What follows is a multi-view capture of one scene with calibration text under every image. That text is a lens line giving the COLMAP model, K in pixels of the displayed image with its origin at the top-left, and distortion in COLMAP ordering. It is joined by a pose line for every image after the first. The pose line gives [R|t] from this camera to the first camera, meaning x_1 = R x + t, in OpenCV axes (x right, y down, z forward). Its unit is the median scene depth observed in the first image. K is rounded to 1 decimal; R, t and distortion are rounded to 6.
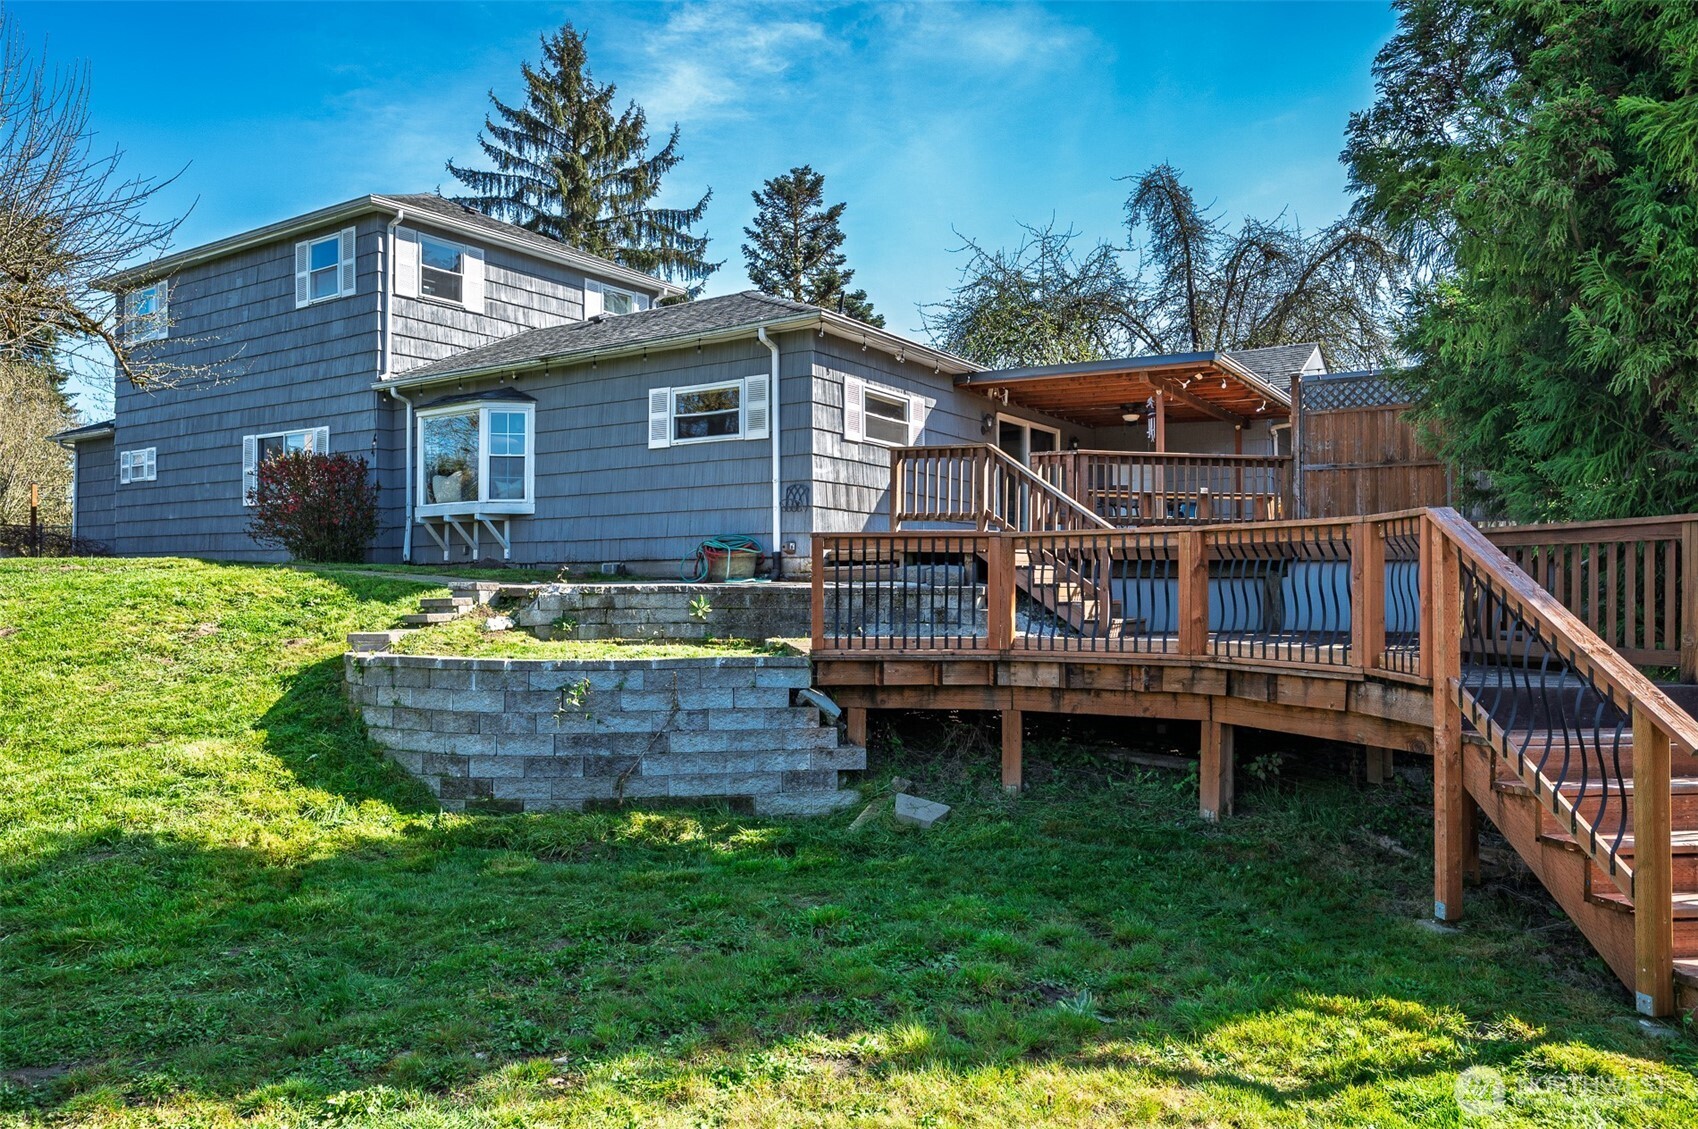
lens RADIAL K [[1070.1, 0, 847.8], [0, 1070.1, 565.9], [0, 0, 1]] dist [-0.001719, 0.001178]
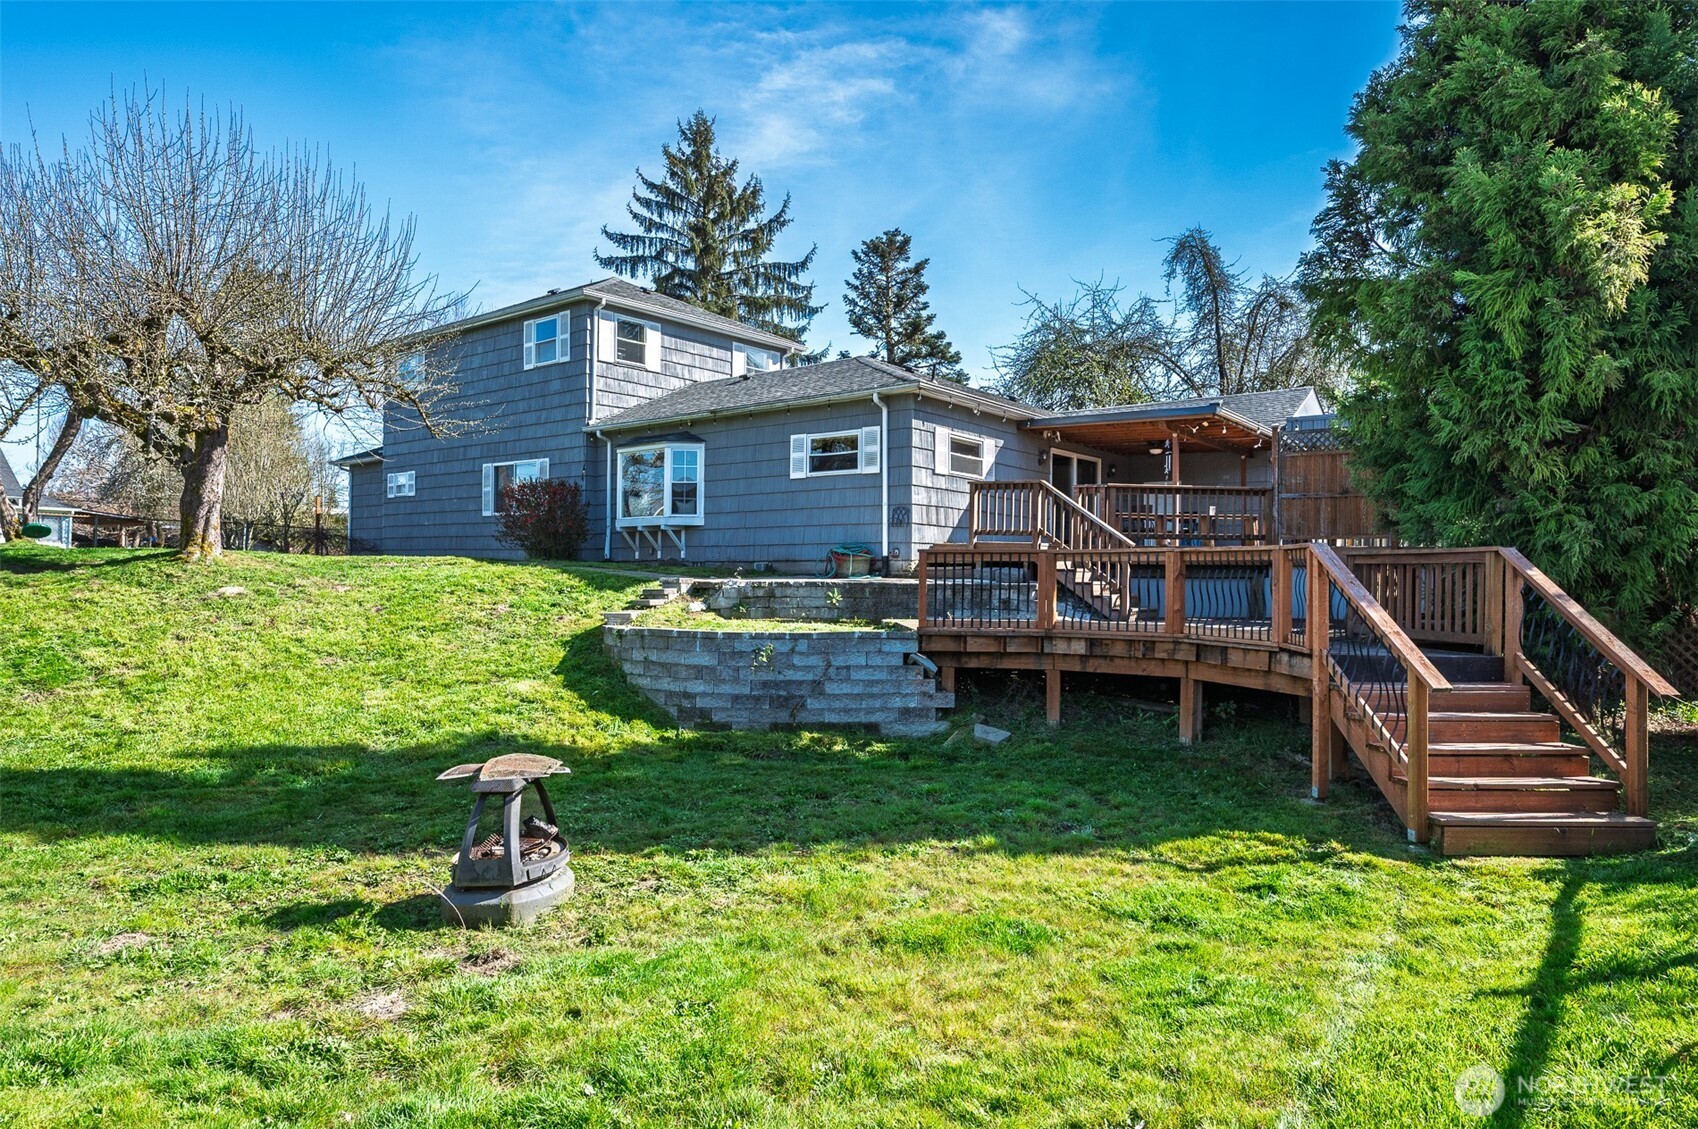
lens RADIAL K [[937.4, 0, 852.7], [0, 937.4, 558.9], [0, 0, 1]] dist [-0.002629, -0.000638]
pose [[0.997068, 0.006865, -0.076212, -0.022929], [-0.006608, 0.999972, 0.003632, -0.018960], [0.076235, -0.003118, 0.997085, -0.277419]]
